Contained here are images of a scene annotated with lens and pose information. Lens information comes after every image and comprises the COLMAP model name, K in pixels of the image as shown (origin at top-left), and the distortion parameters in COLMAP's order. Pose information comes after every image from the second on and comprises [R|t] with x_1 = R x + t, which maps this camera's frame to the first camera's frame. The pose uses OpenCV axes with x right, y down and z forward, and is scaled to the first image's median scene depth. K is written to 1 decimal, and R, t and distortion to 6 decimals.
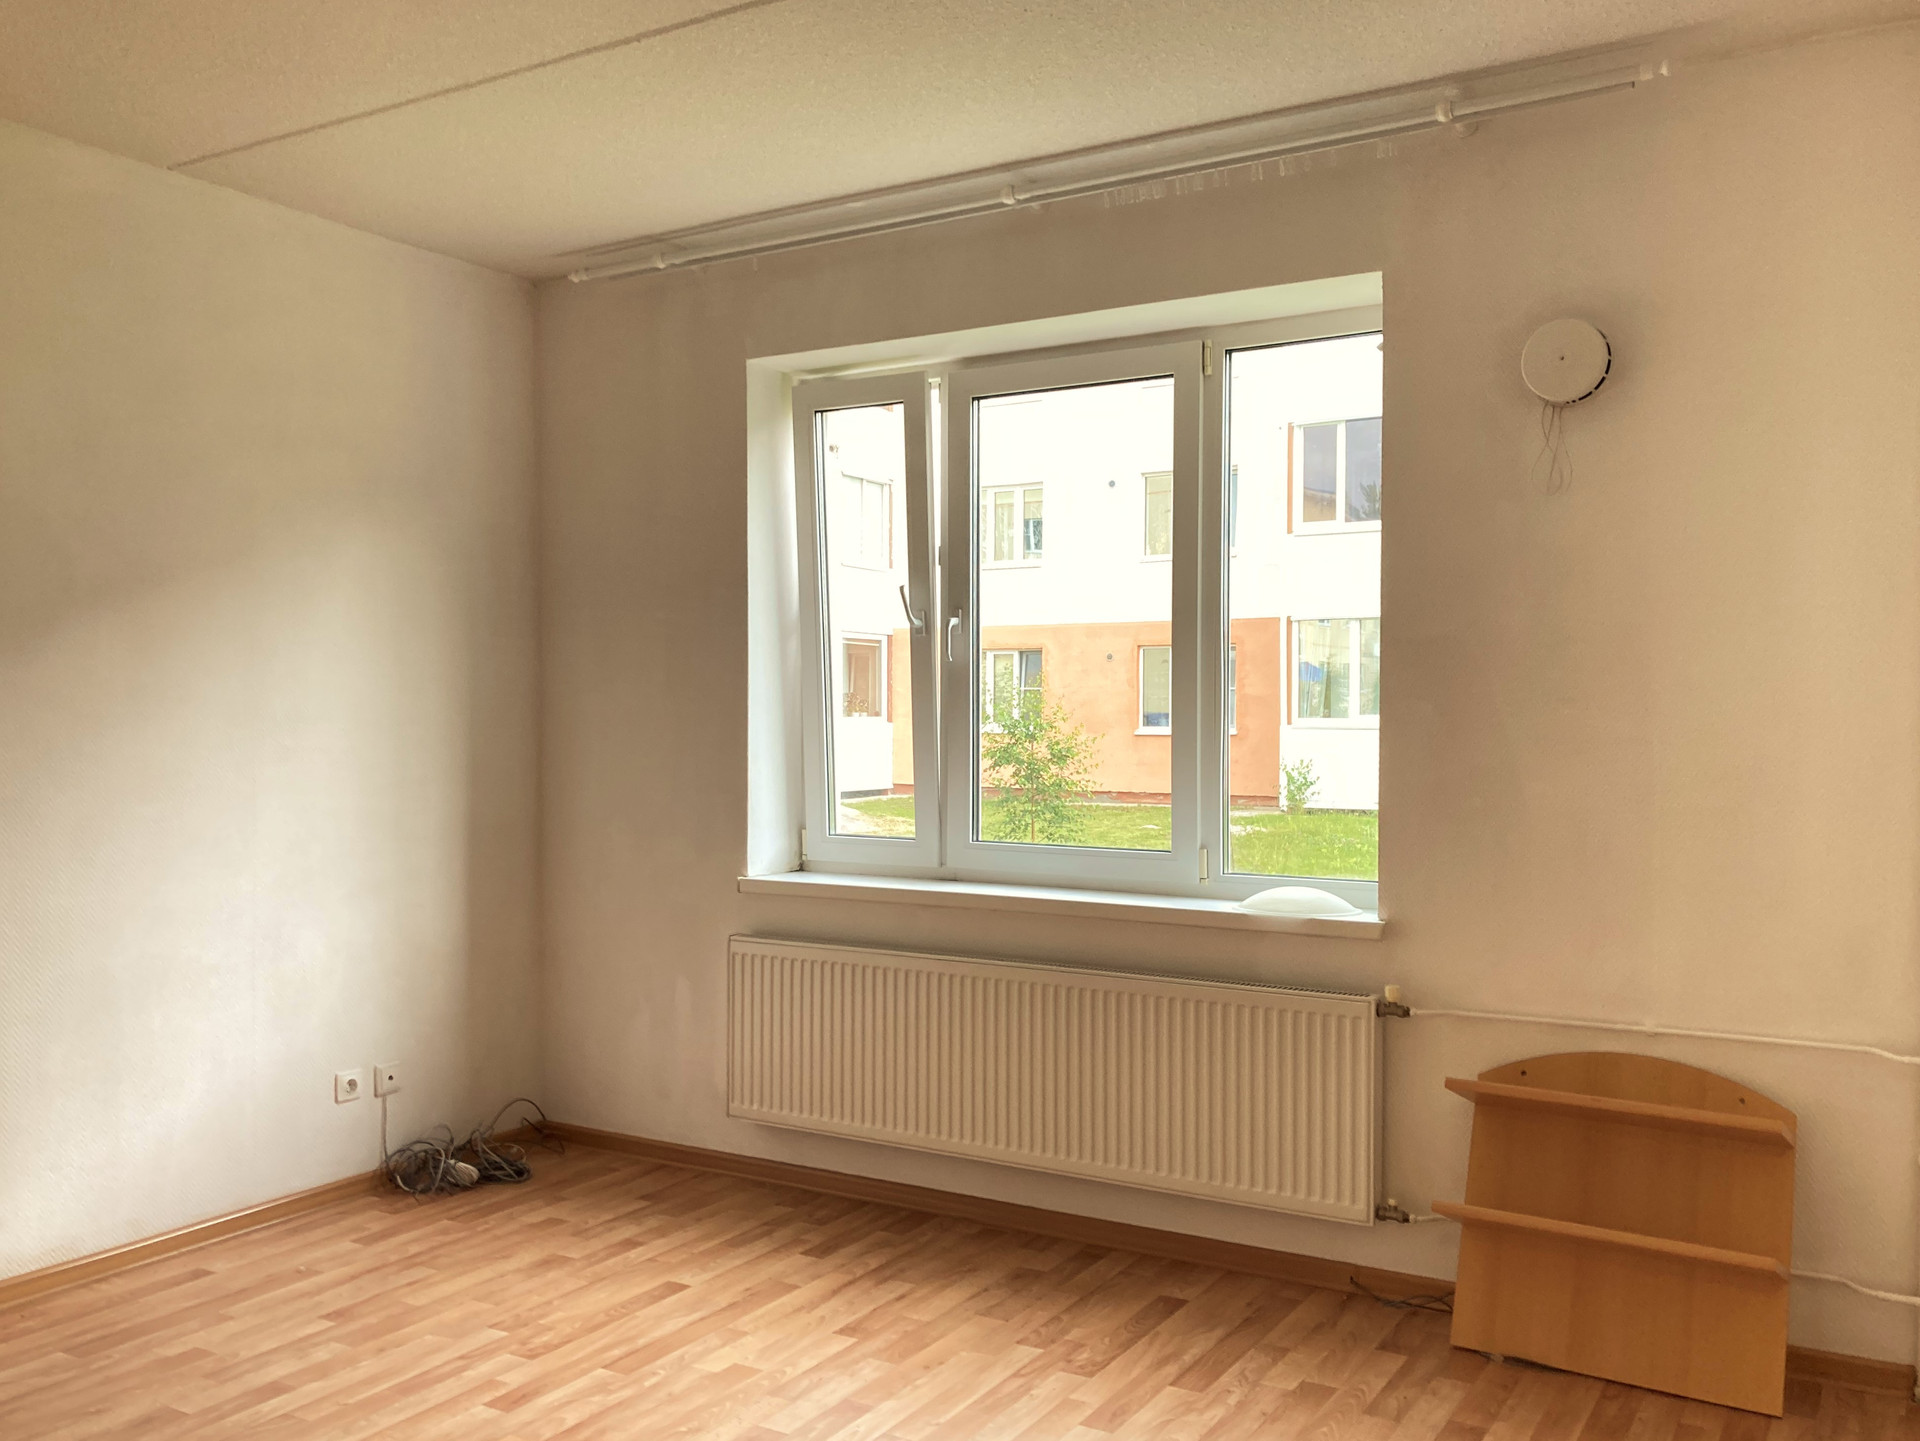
lens RADIAL K [[1642.4, 0, 1049.2], [0, 1642.4, 695.5], [0, 0, 1]] dist [0.068682, -0.123608]
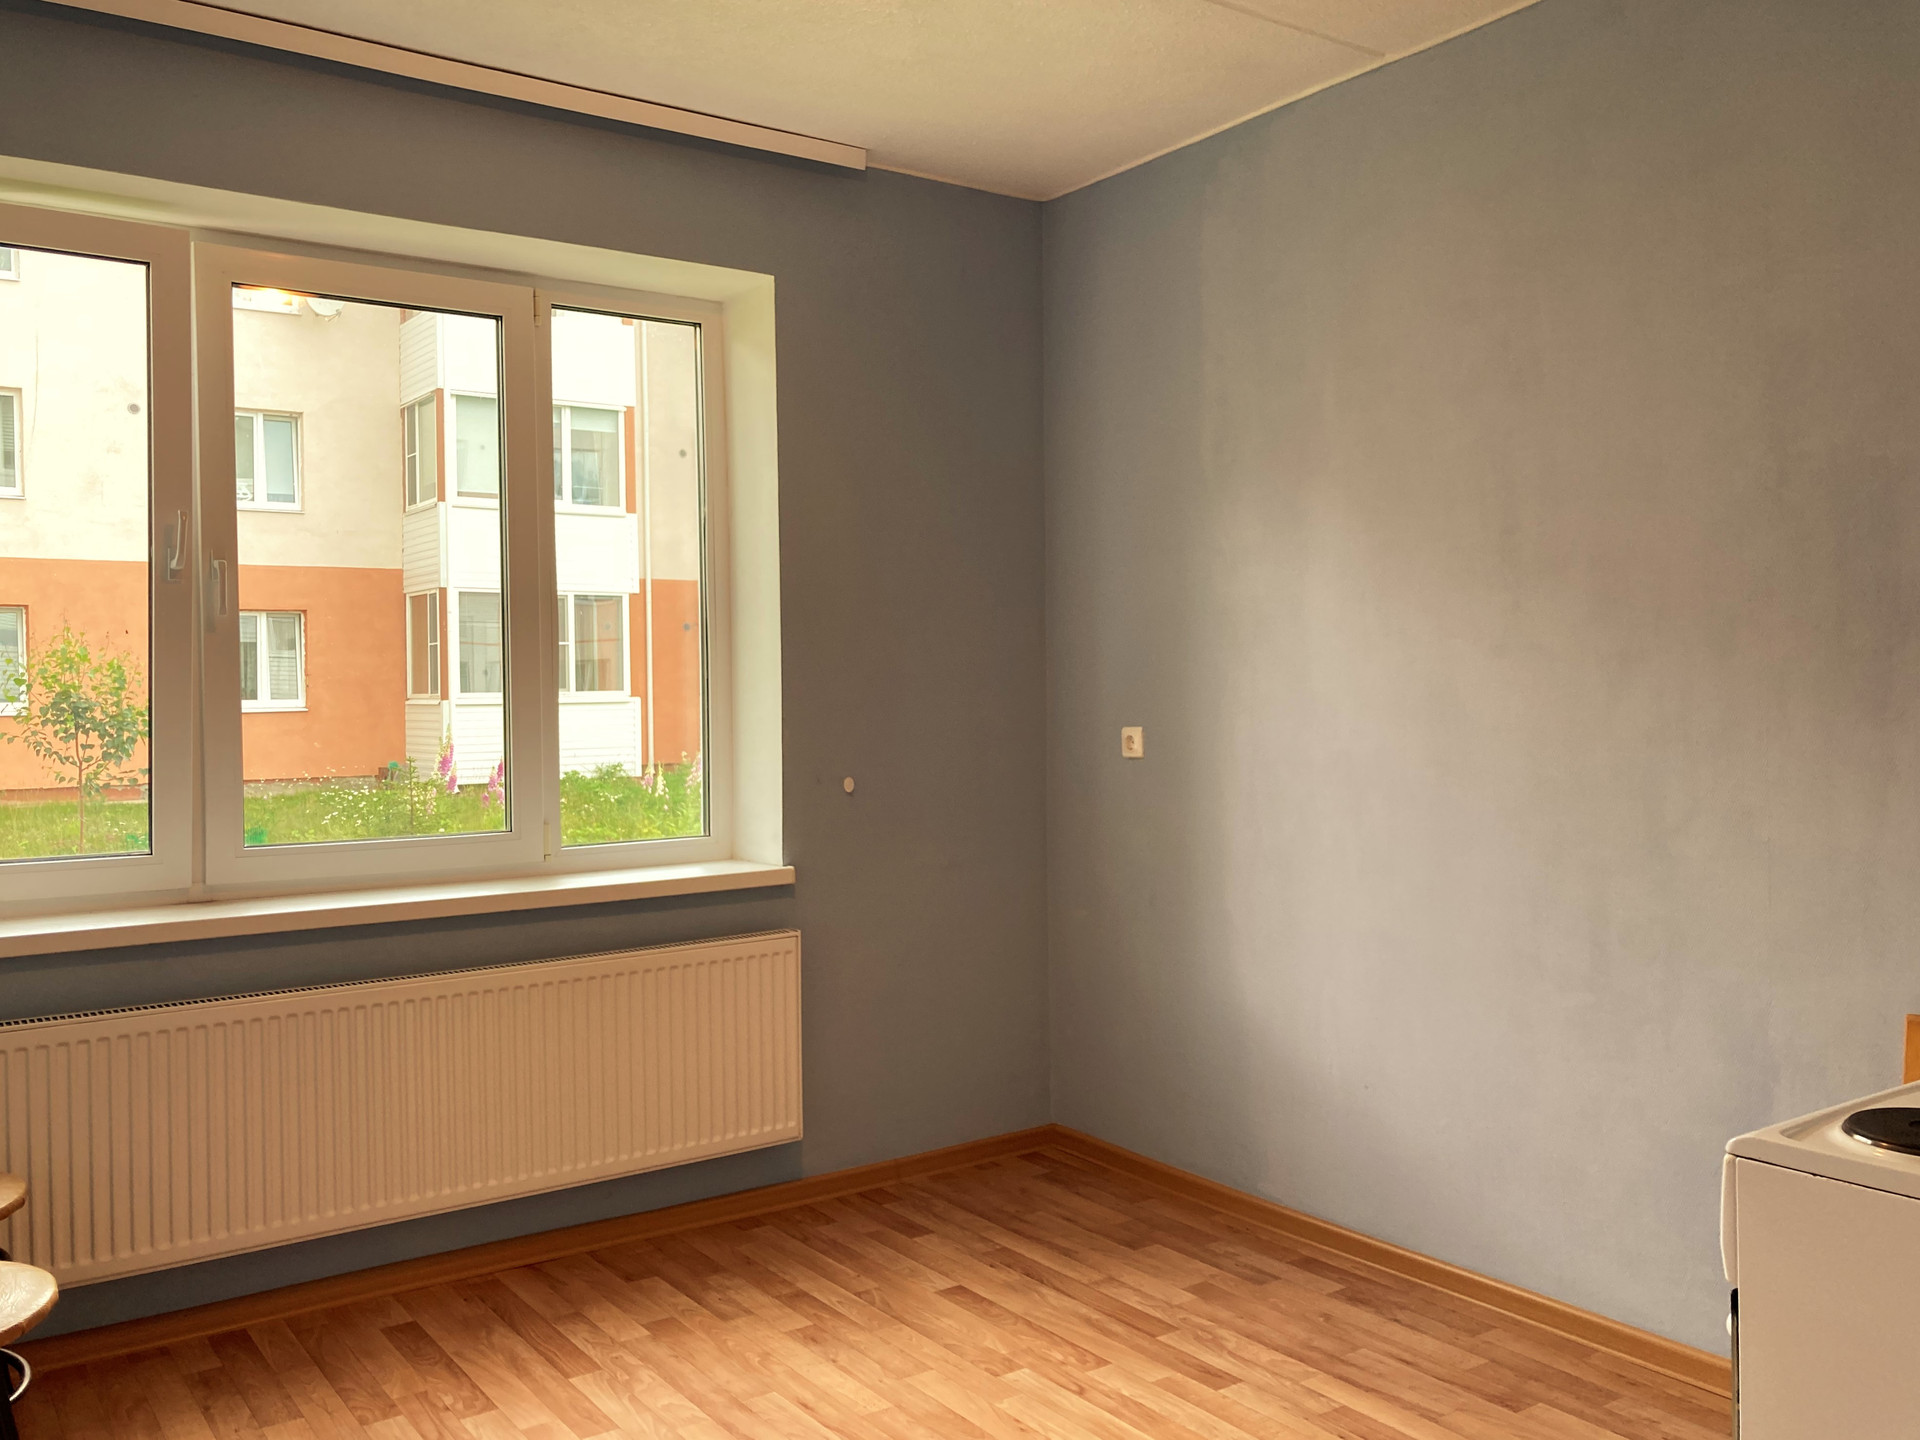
lens RADIAL K [[1609.1, 0, 960.5], [0, 1609.1, 685.2], [0, 0, 1]] dist [0.054930, -0.104574]
pose [[0.442614, -0.020125, 0.896487, -0.683042], [0.009605, 0.999797, 0.017702, 0.003139], [-0.896661, 0.000775, 0.442717, 0.399632]]
